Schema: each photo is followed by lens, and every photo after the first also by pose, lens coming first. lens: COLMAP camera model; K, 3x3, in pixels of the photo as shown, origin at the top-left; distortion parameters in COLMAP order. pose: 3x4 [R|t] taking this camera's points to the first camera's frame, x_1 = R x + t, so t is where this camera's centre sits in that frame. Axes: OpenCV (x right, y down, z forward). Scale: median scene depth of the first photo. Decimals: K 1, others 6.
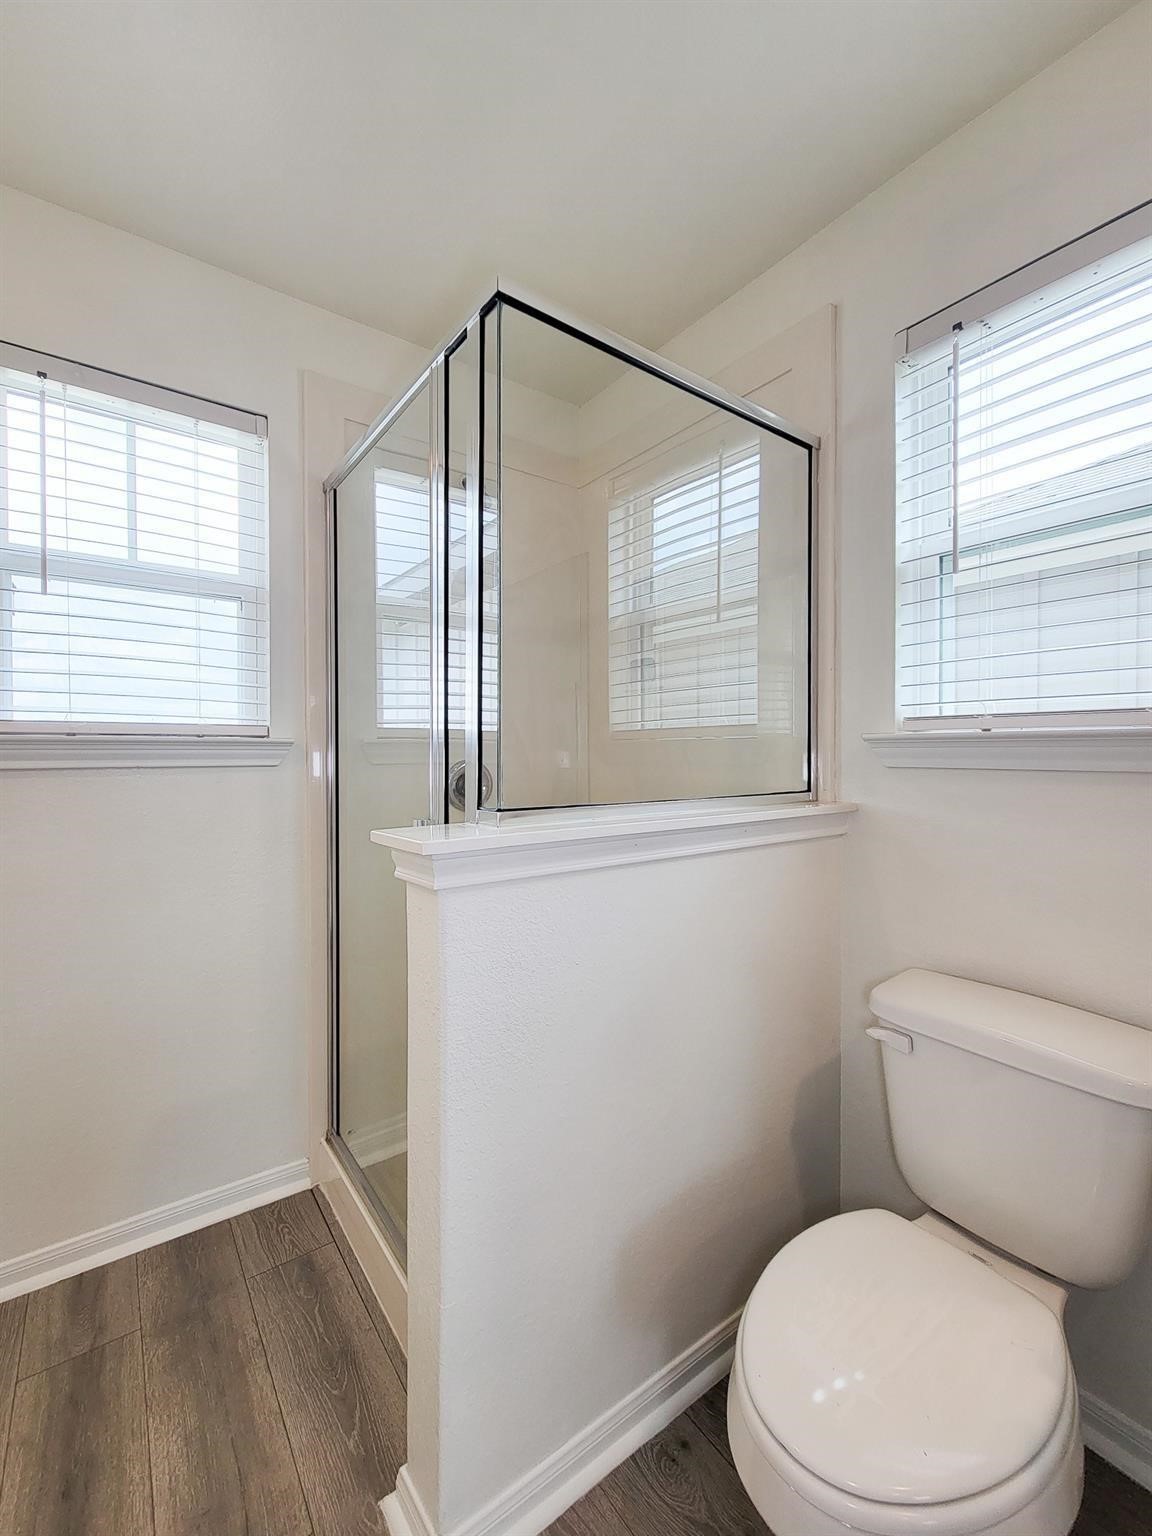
lens RADIAL K [[618.1, 0, 574.0], [0, 618.1, 757.7], [0, 0, 1]] dist [0.000004, 0.000302]
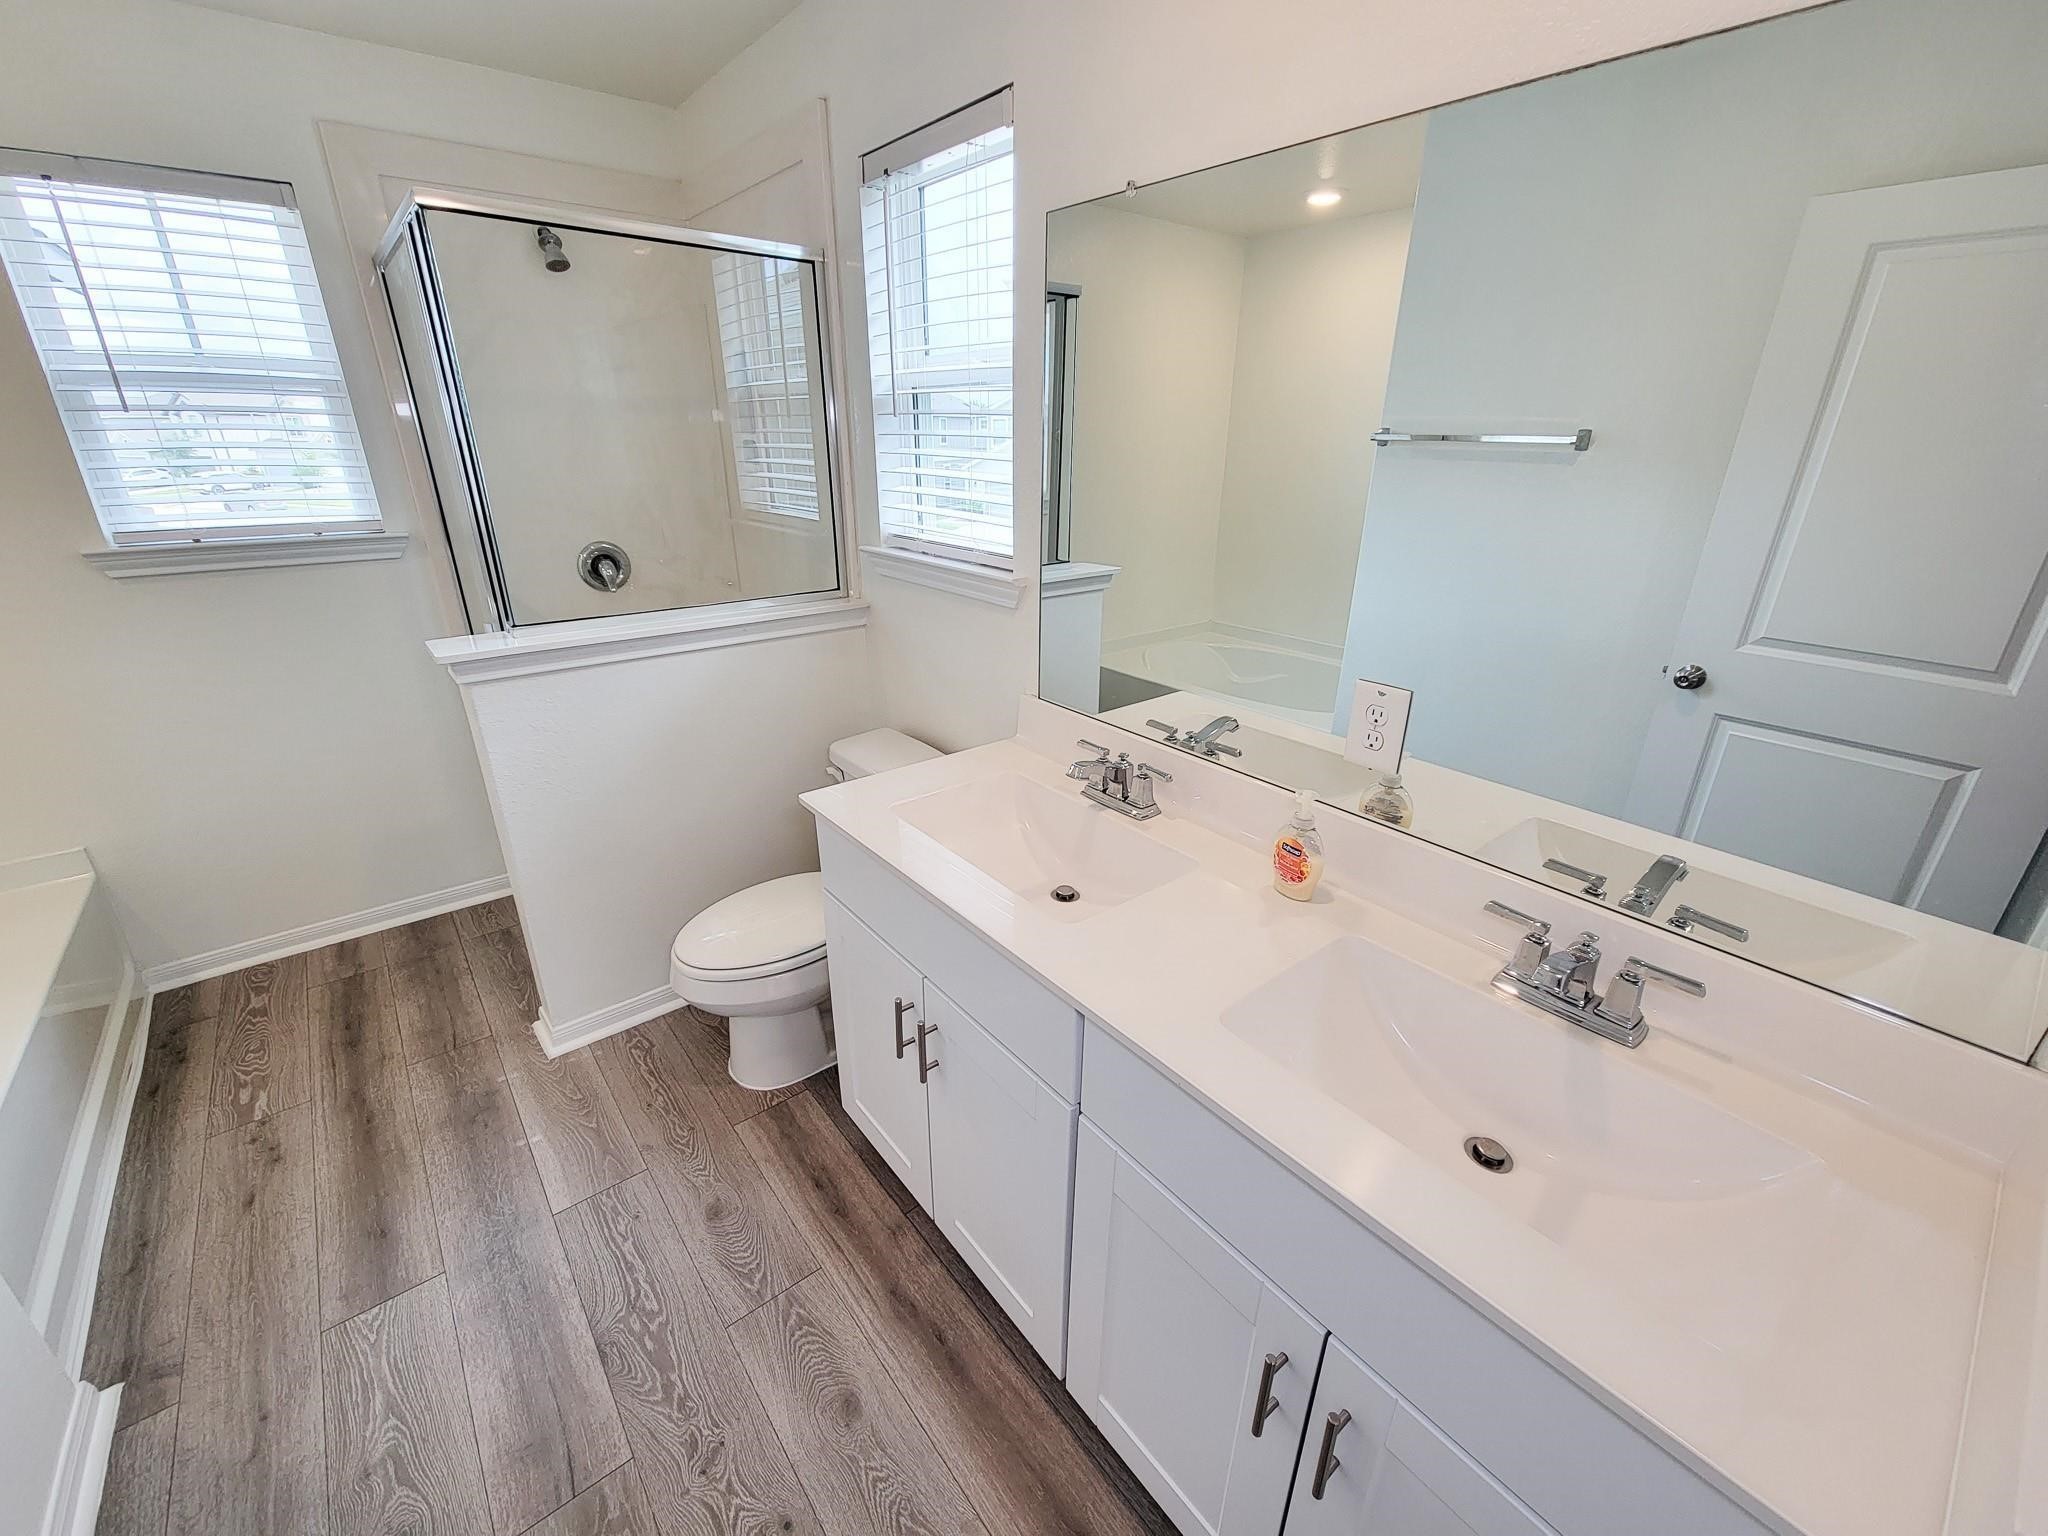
lens RADIAL K [[843.7, 0, 1026.8], [0, 843.7, 772.1], [0, 0, 1]] dist [0.002223, -0.002025]
pose [[0.999593, -0.007888, 0.027421, 0.702176], [-0.002703, 0.930538, 0.366186, -0.219204], [-0.028404, -0.366111, 0.930138, -0.677253]]
